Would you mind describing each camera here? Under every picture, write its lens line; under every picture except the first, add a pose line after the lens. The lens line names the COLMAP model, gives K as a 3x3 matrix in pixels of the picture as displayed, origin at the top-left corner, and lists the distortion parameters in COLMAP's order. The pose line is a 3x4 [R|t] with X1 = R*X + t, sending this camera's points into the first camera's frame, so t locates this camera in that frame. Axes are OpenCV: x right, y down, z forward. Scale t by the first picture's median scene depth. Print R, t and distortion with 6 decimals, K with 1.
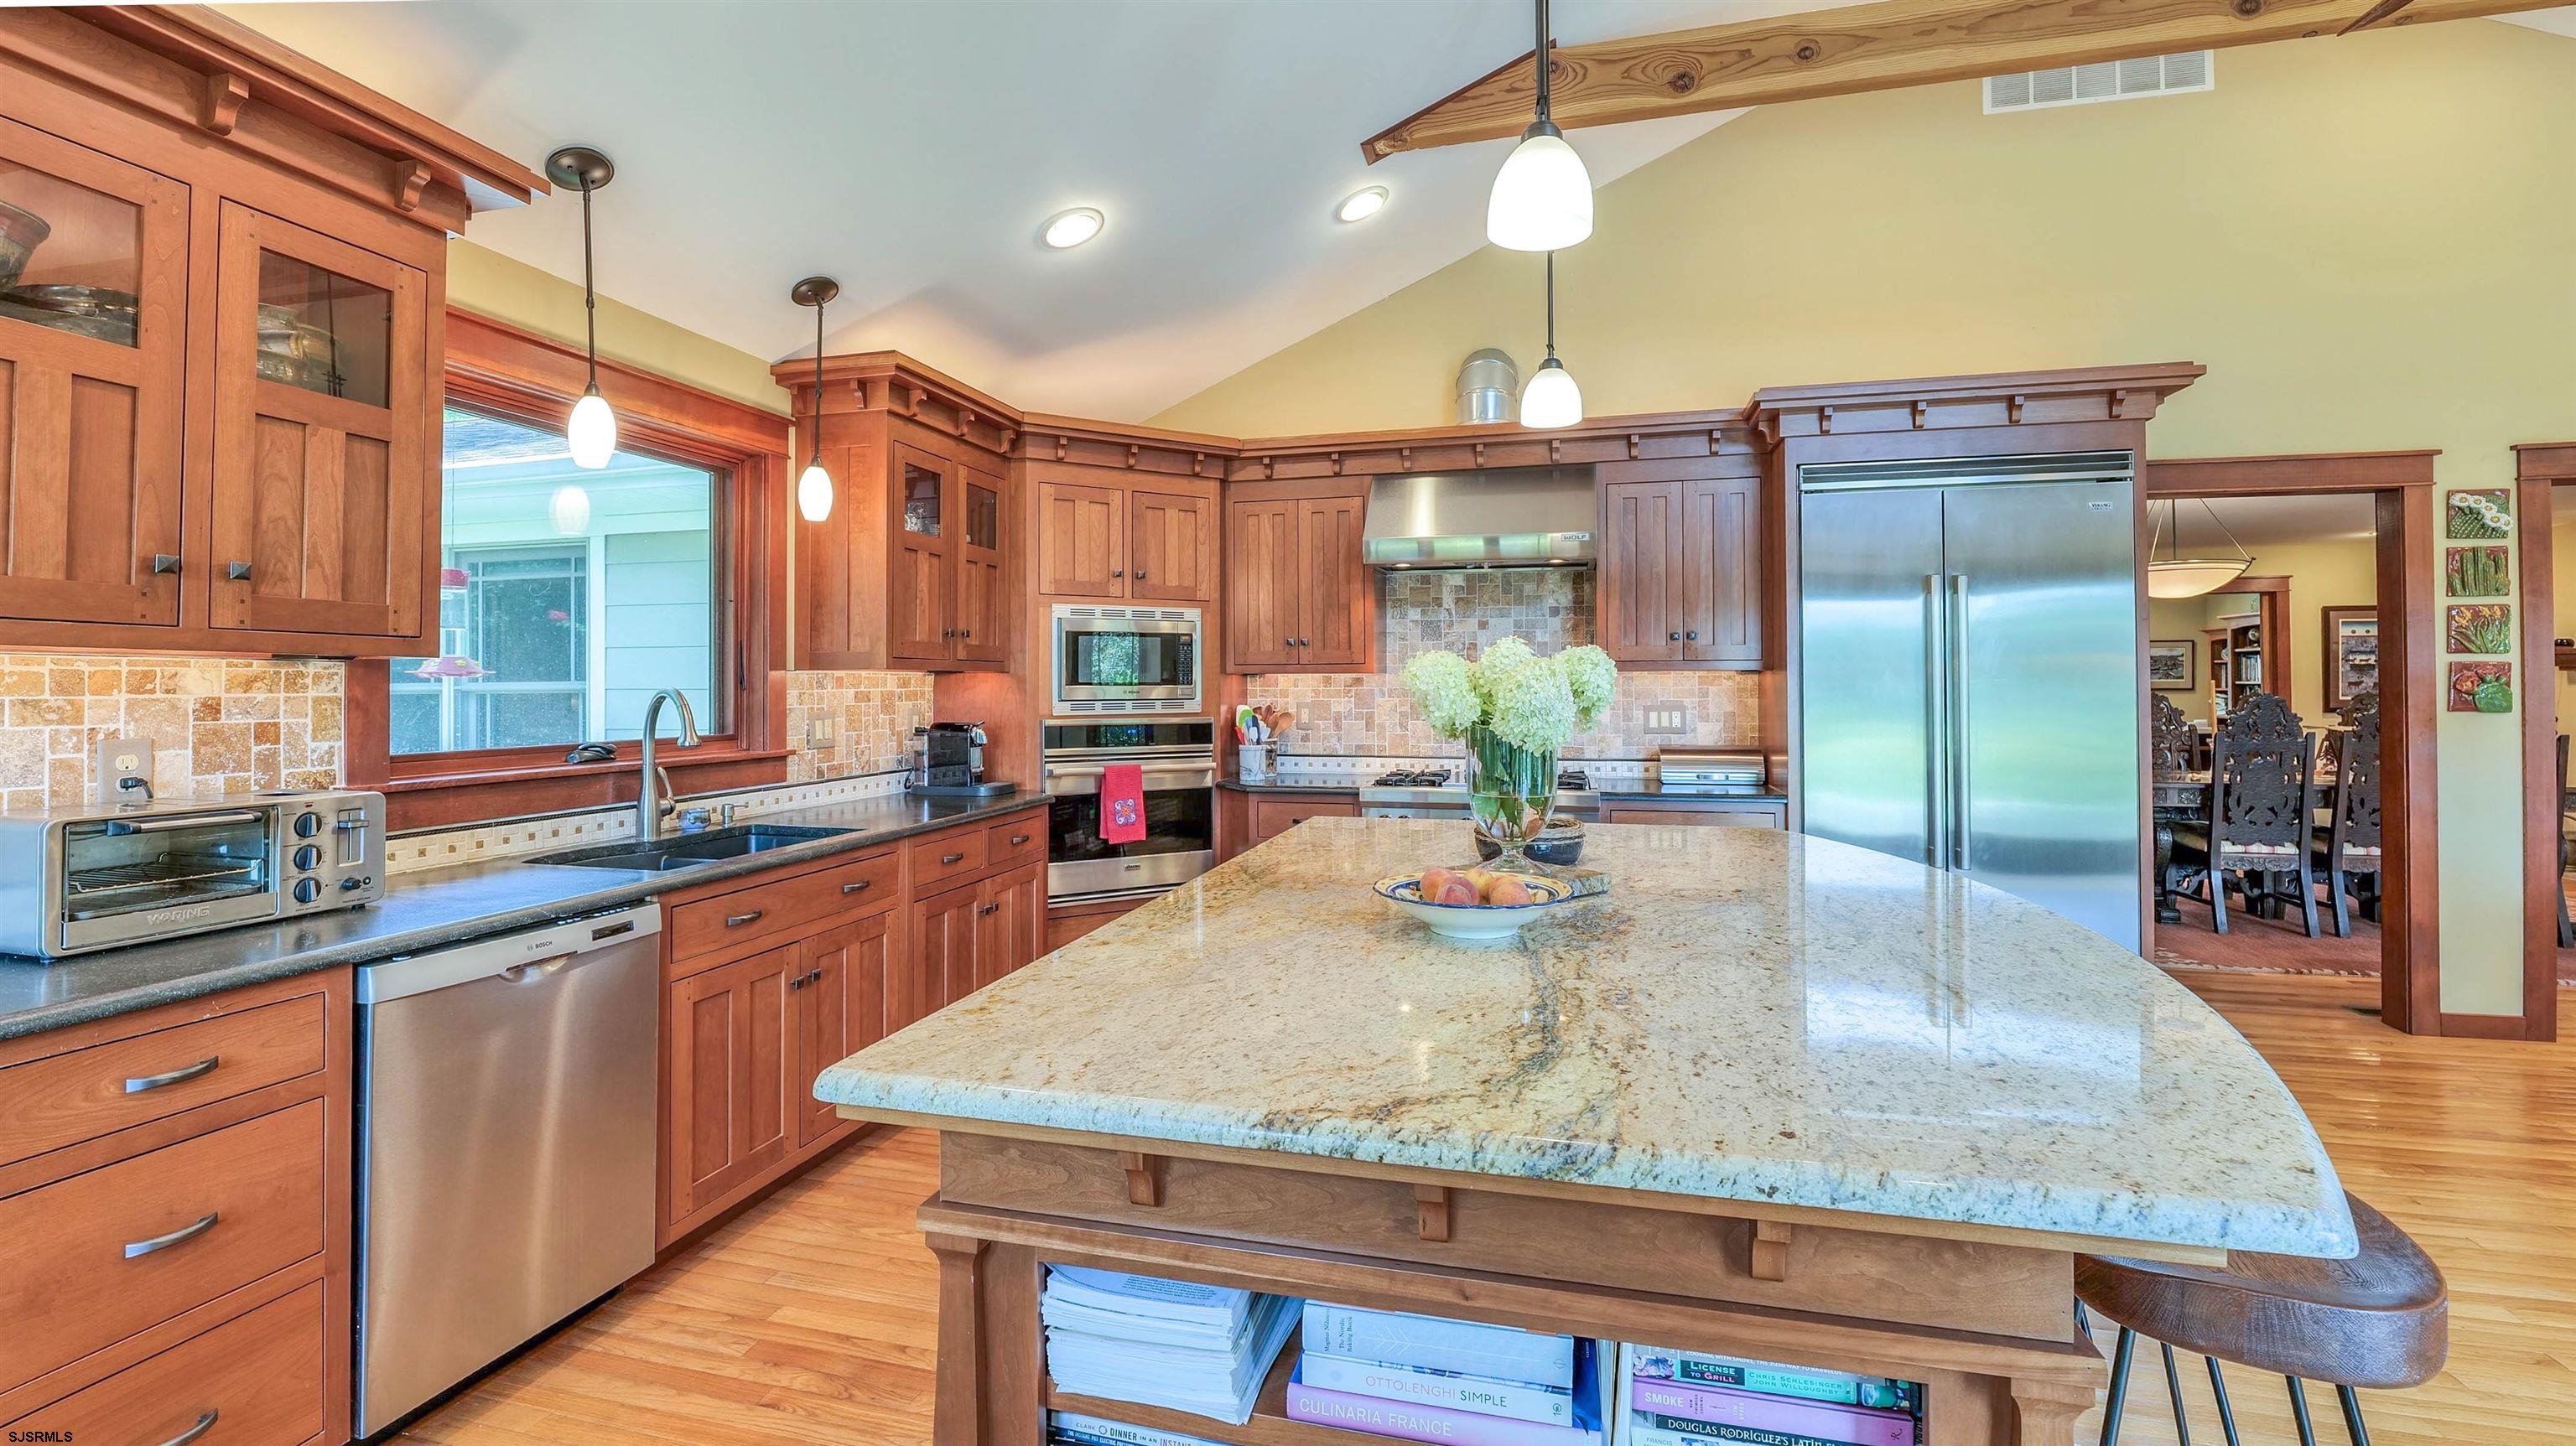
lens RADIAL K [[1105.2, 0, 1271.8], [0, 1105.2, 670.8], [0, 0, 1]] dist [-0.001451, -0.000184]
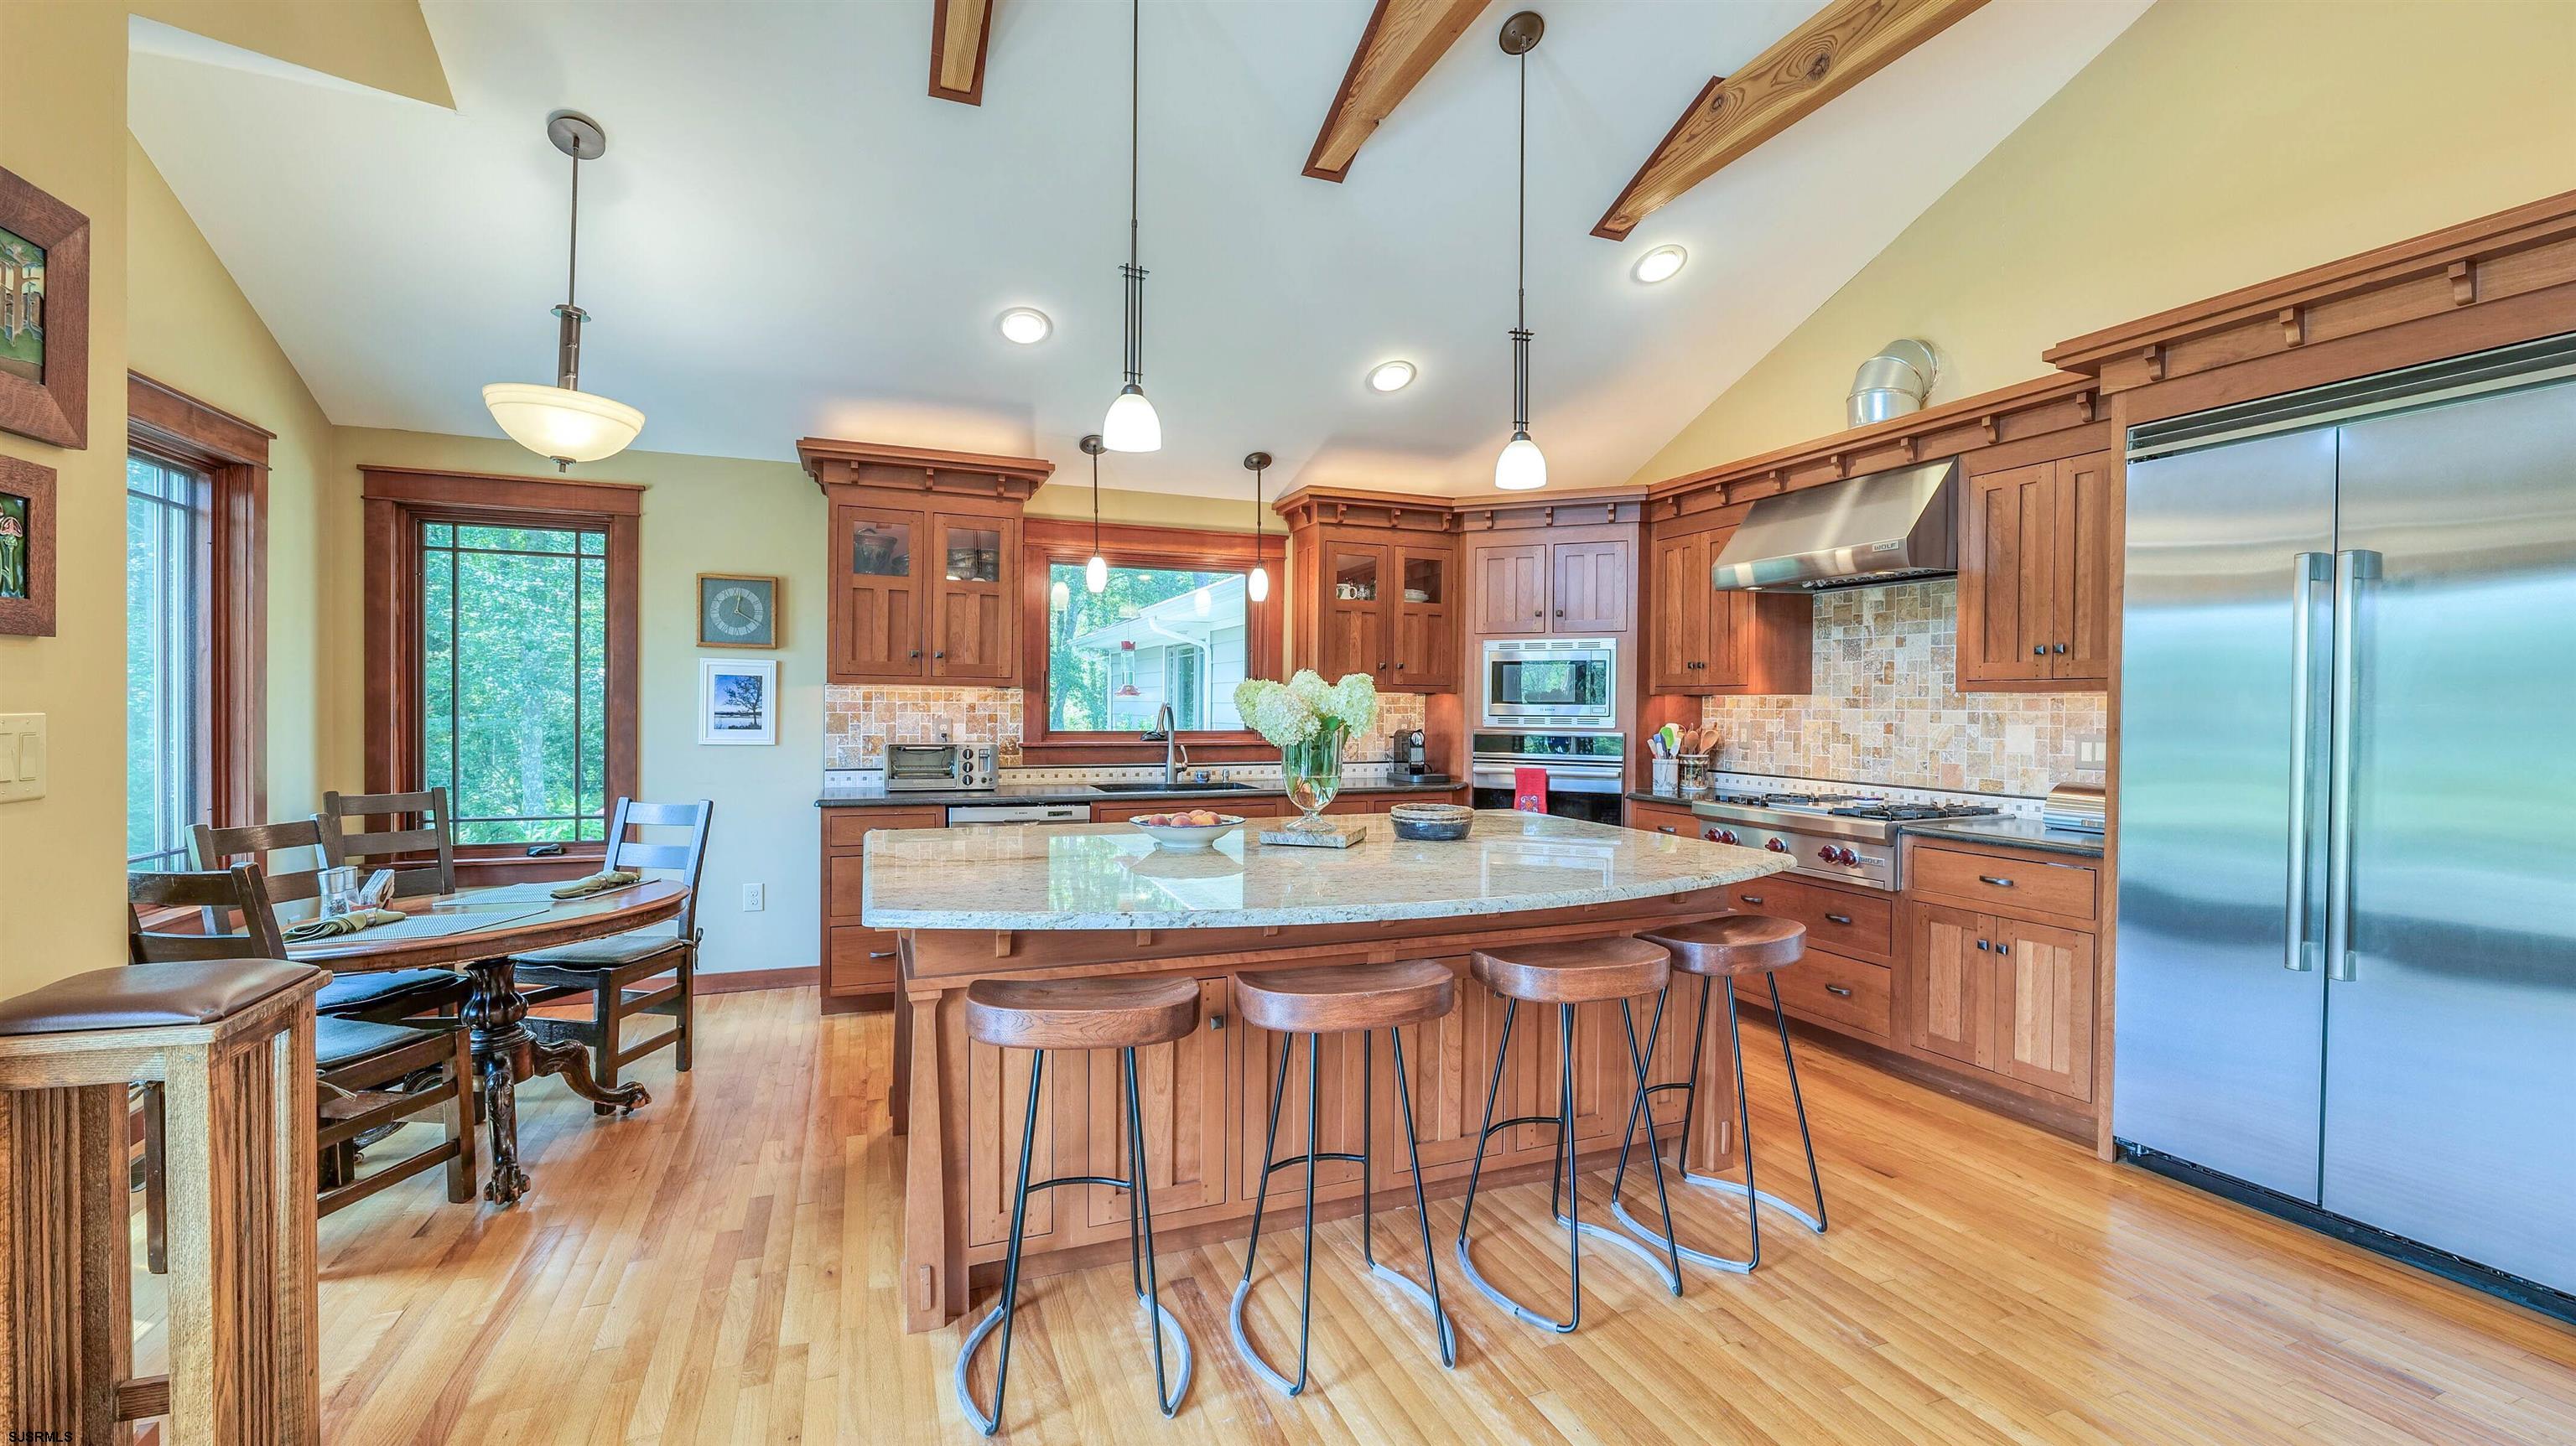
lens RADIAL K [[1049.9, 0, 1272.0], [0, 1049.9, 723.6], [0, 0, 1]] dist [-0.001630, -0.000358]
pose [[0.592519, 0.022957, -0.805230, 0.649126], [0.000552, 0.999582, 0.028903, 0.000913], [0.805557, -0.017570, 0.592258, 0.065221]]
